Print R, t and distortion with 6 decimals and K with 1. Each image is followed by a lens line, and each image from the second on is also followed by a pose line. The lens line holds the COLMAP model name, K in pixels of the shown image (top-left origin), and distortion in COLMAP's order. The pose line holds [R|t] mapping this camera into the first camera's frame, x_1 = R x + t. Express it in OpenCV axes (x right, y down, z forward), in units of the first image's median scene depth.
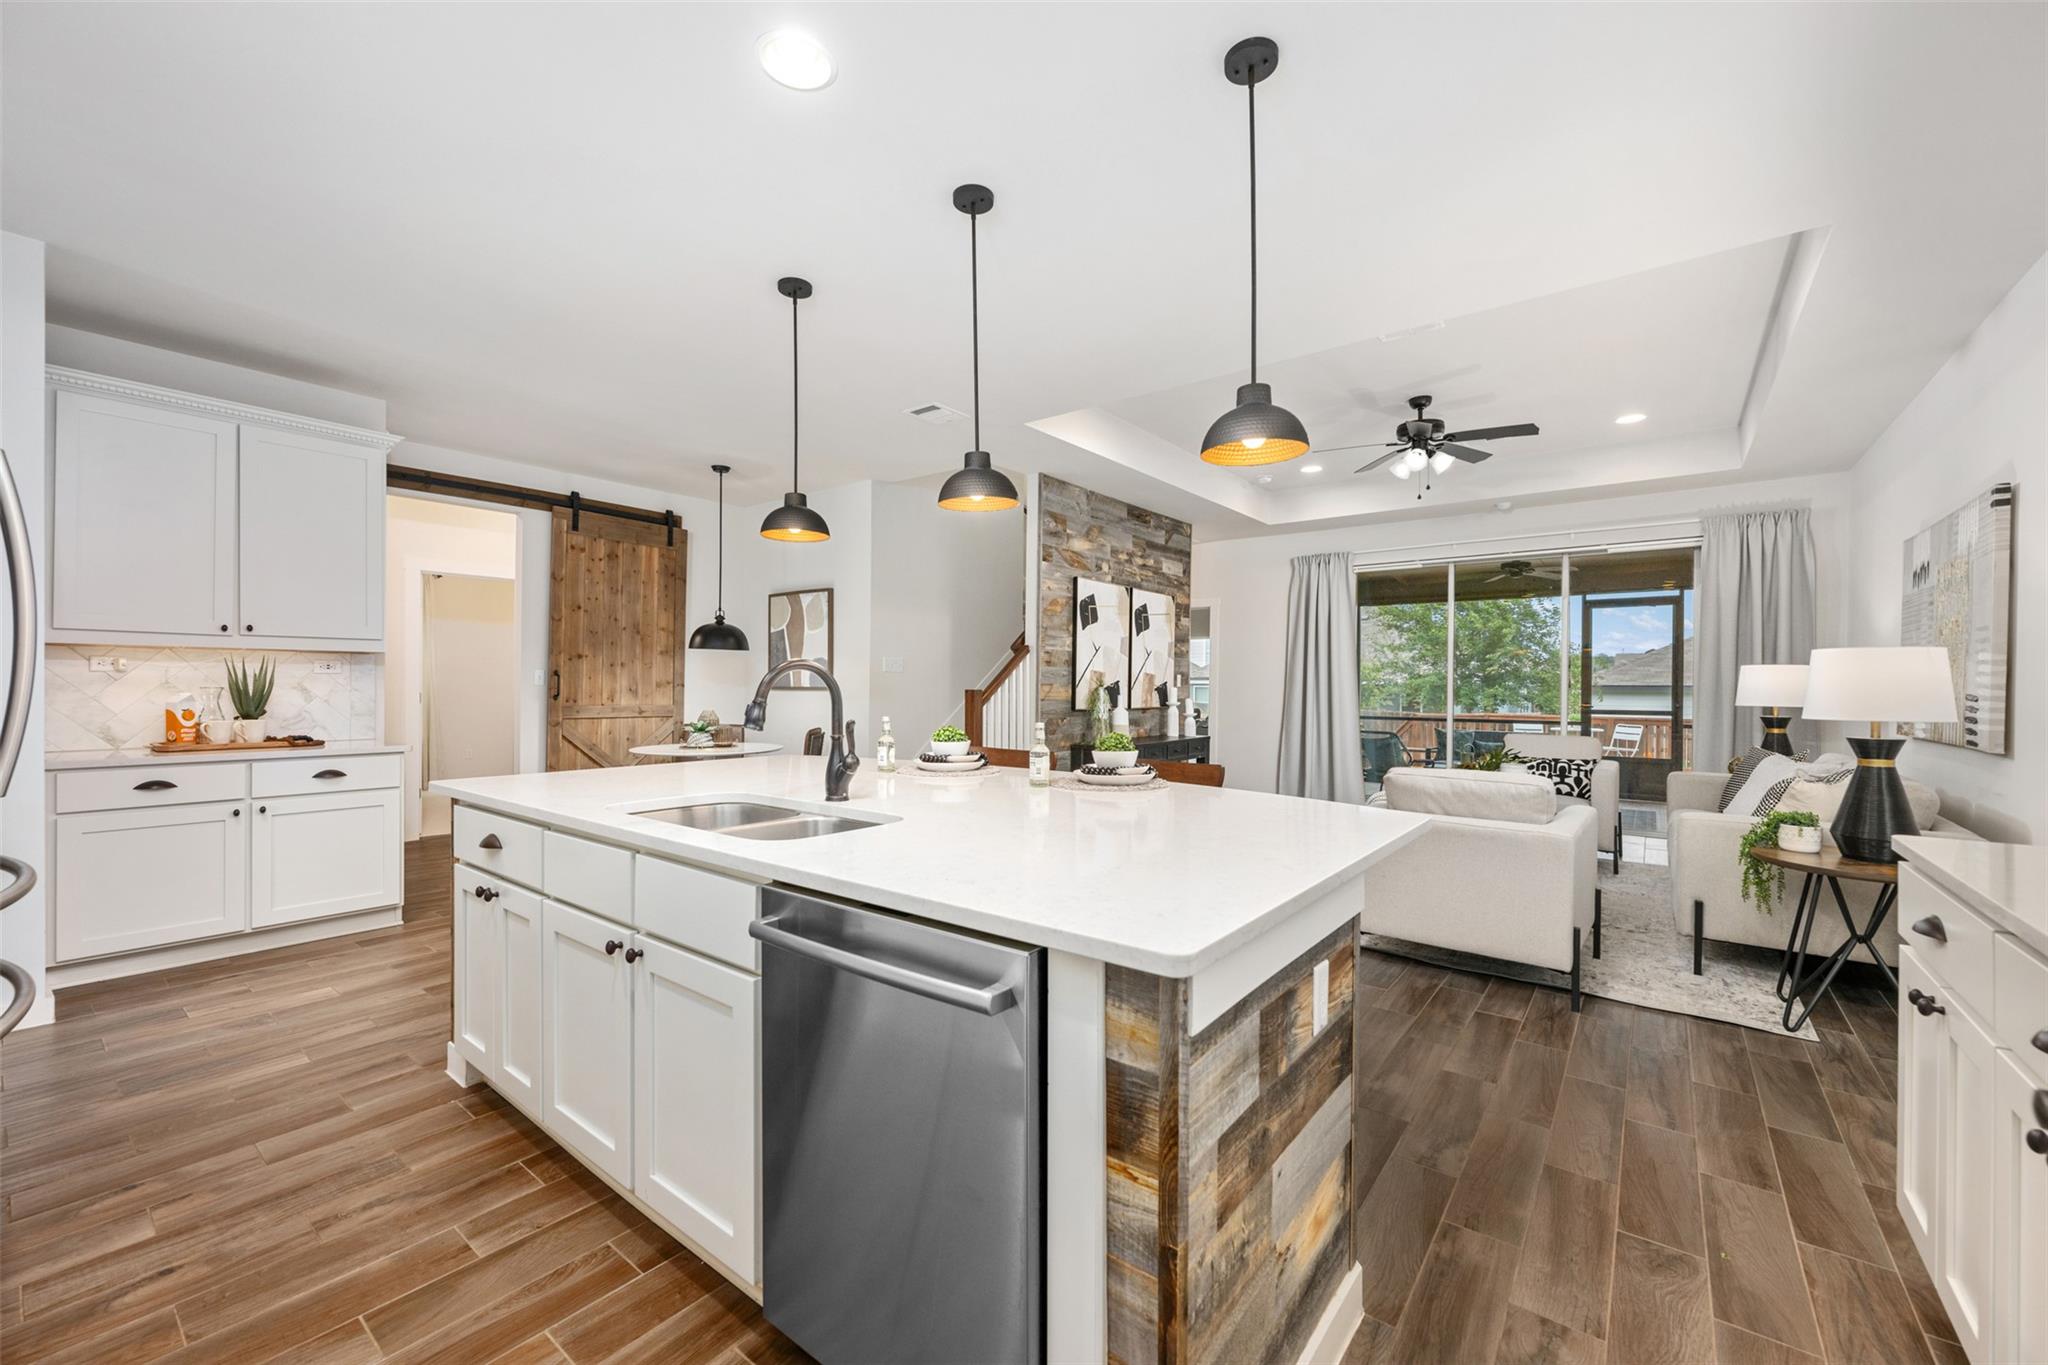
lens RADIAL K [[832.9, 0, 1011.0], [0, 832.9, 690.0], [0, 0, 1]] dist [-0.003415, 0.000094]
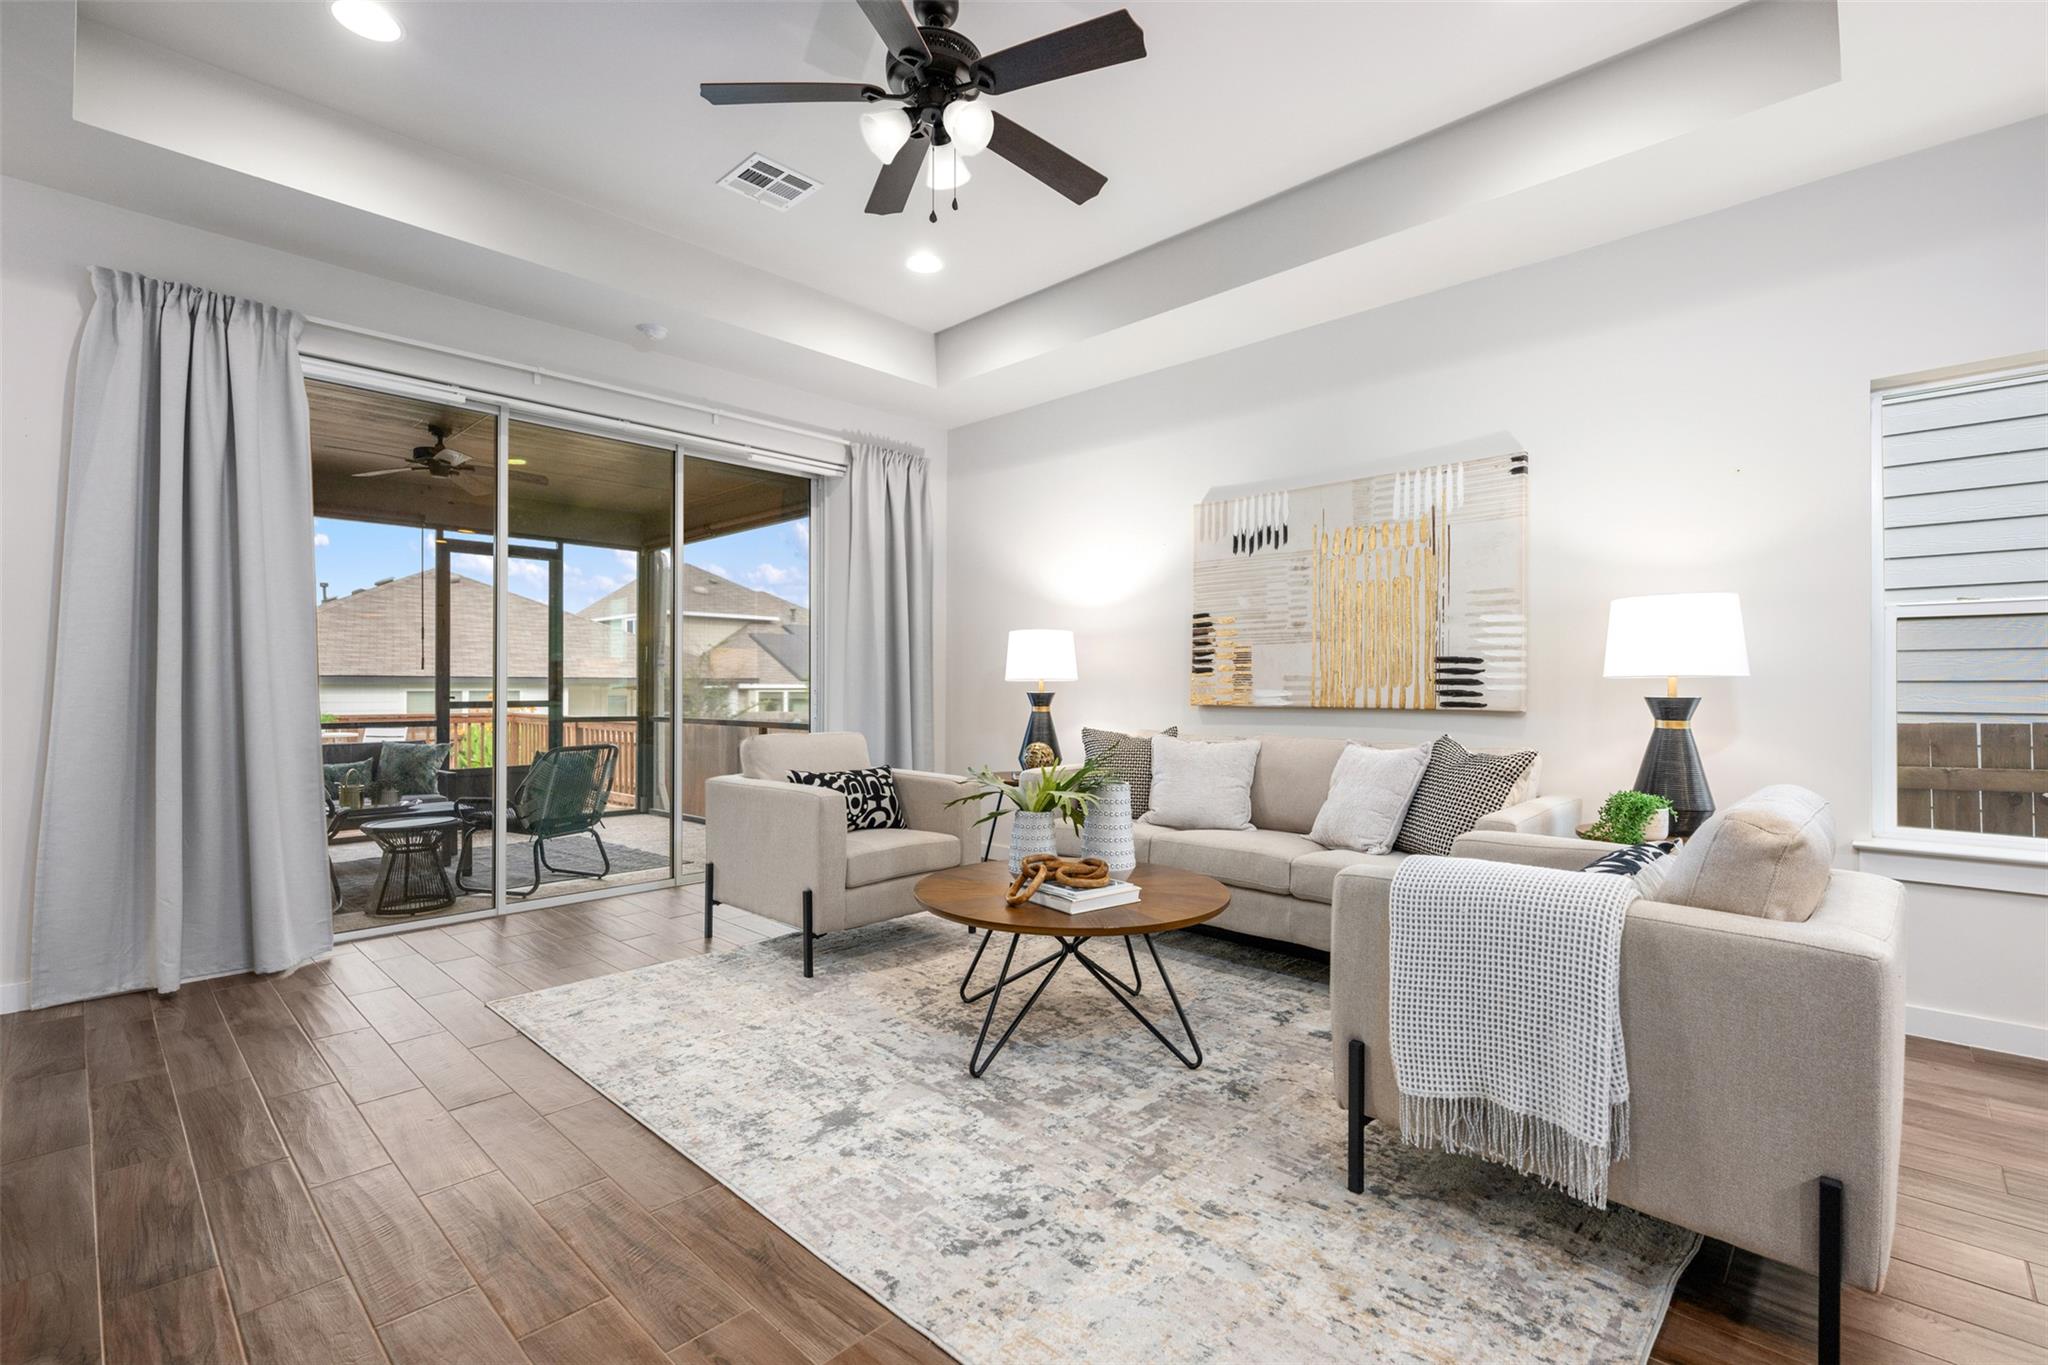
lens RADIAL K [[918.4, 0, 1038.1], [0, 918.4, 685.5], [0, 0, 1]] dist [-0.002101, 0.000428]
pose [[0.092986, -0.005055, 0.995655, 0.000395], [0.007448, 0.999963, 0.004381, 0.018854], [-0.995640, 0.007008, 0.093020, 0.819334]]
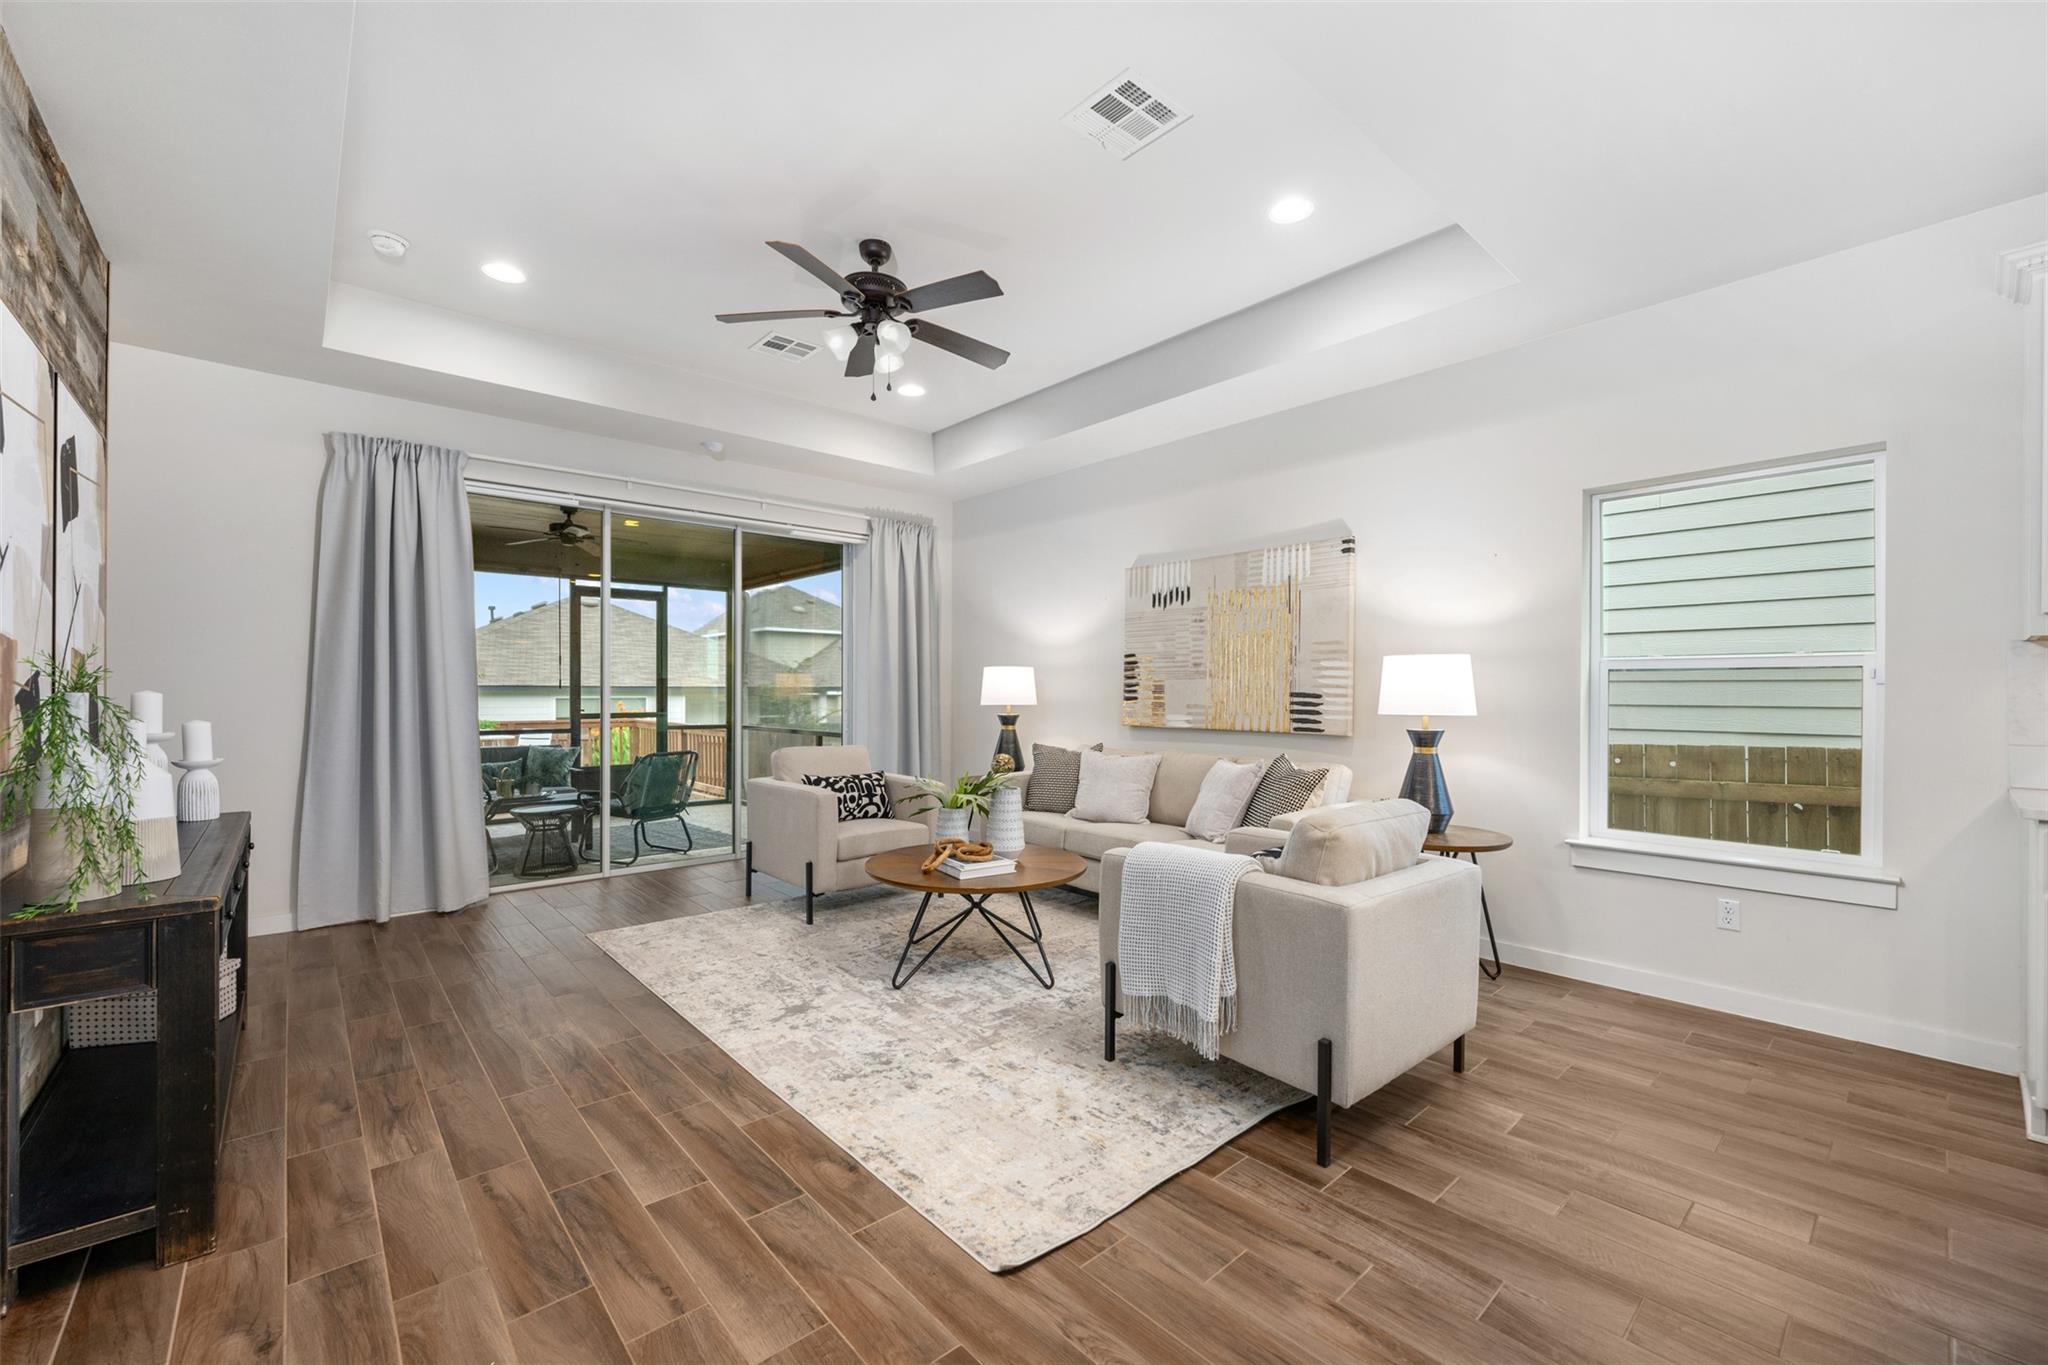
lens RADIAL K [[832.9, 0, 1037.0], [0, 832.9, 696.7], [0, 0, 1]] dist [-0.003415, 0.000094]
pose [[0.175157, -0.013509, 0.984448, -0.120303], [0.005698, 0.999903, 0.012707, -0.003961], [-0.984524, 0.003384, 0.175217, 0.692342]]
